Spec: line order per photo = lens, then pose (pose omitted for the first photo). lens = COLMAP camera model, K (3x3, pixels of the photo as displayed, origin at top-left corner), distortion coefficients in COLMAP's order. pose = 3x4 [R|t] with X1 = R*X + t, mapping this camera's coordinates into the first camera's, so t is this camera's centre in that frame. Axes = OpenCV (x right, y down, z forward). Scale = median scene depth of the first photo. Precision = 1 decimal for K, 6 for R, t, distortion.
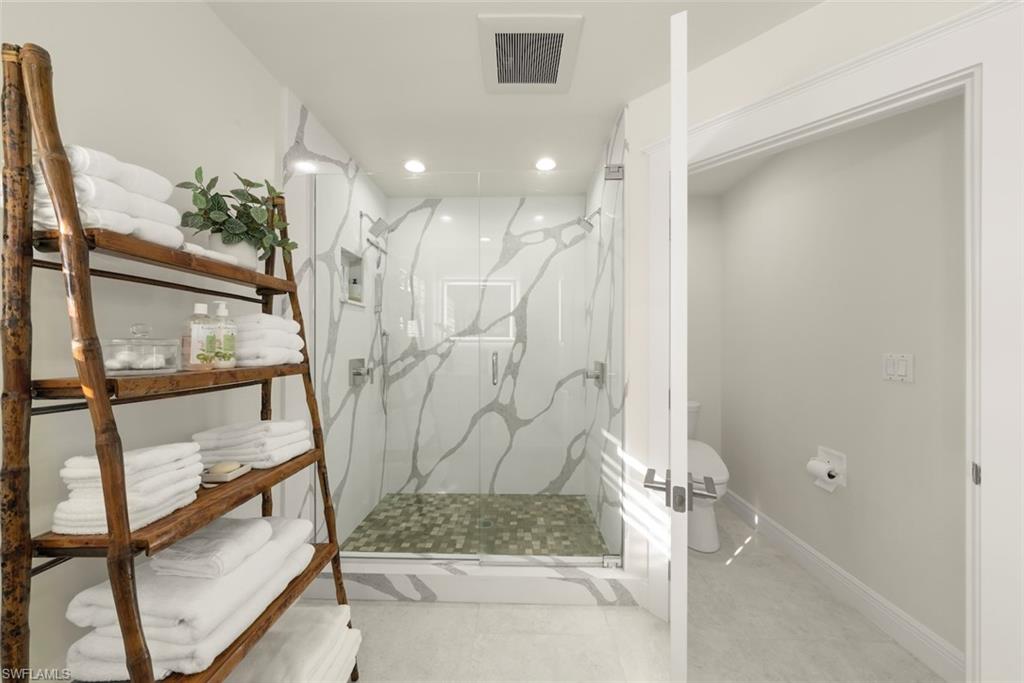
lens RADIAL K [[345.3, 0, 516.7], [0, 345.3, 341.4], [0, 0, 1]] dist [0.012981, 0.000062]
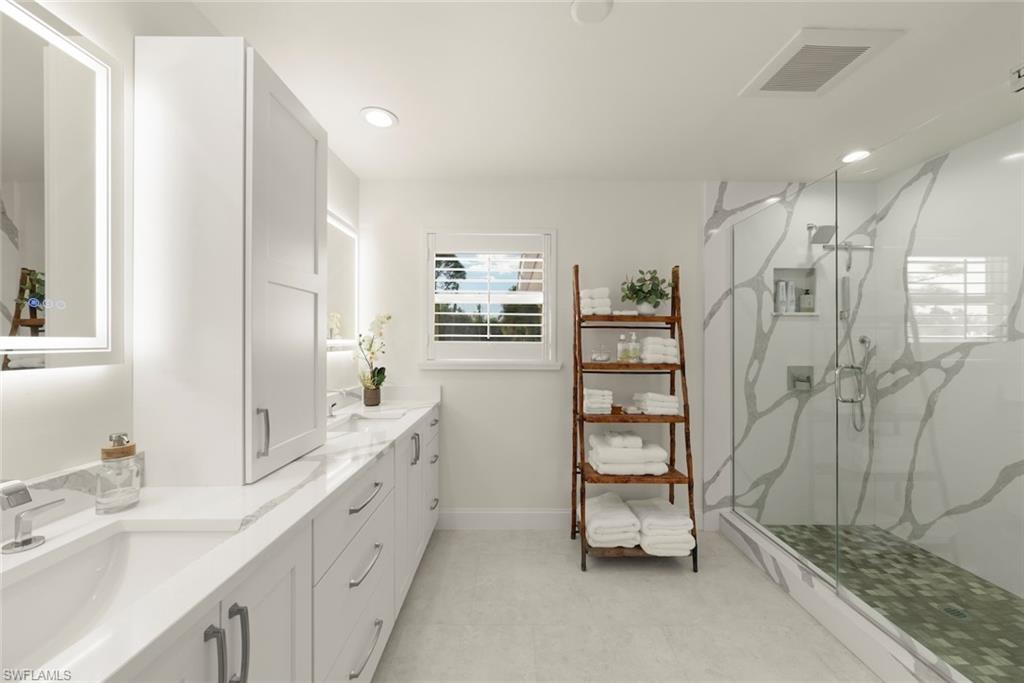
lens RADIAL K [[402.0, 0, 512.4], [0, 402.0, 336.8], [0, 0, 1]] dist [-0.000209, -0.000030]
pose [[0.020219, -0.013735, -0.999701, 0.713172], [0.002950, 0.999902, -0.013678, -0.024273], [0.999791, -0.002672, 0.020257, 0.087186]]
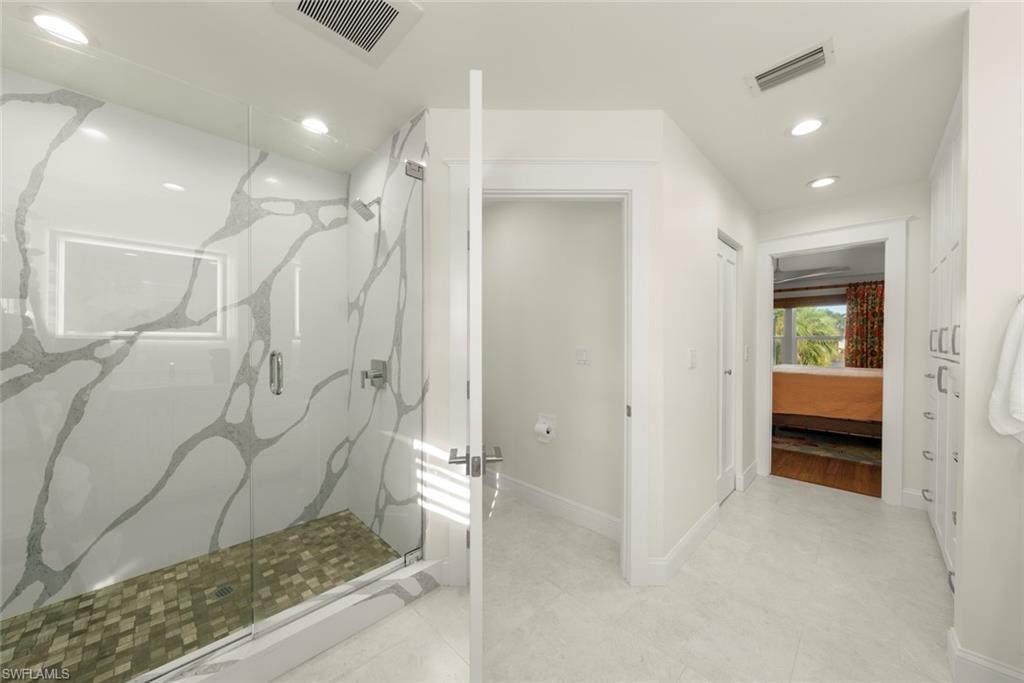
lens RADIAL K [[356.8, 0, 512.0], [0, 356.8, 341.5], [0, 0, 1]] dist [0.008847, 0.000173]
pose [[0.703675, -0.001816, 0.710519, -0.196788], [-0.003705, 0.999974, 0.006226, 0.000457], [-0.710512, -0.007013, 0.703650, 0.051798]]
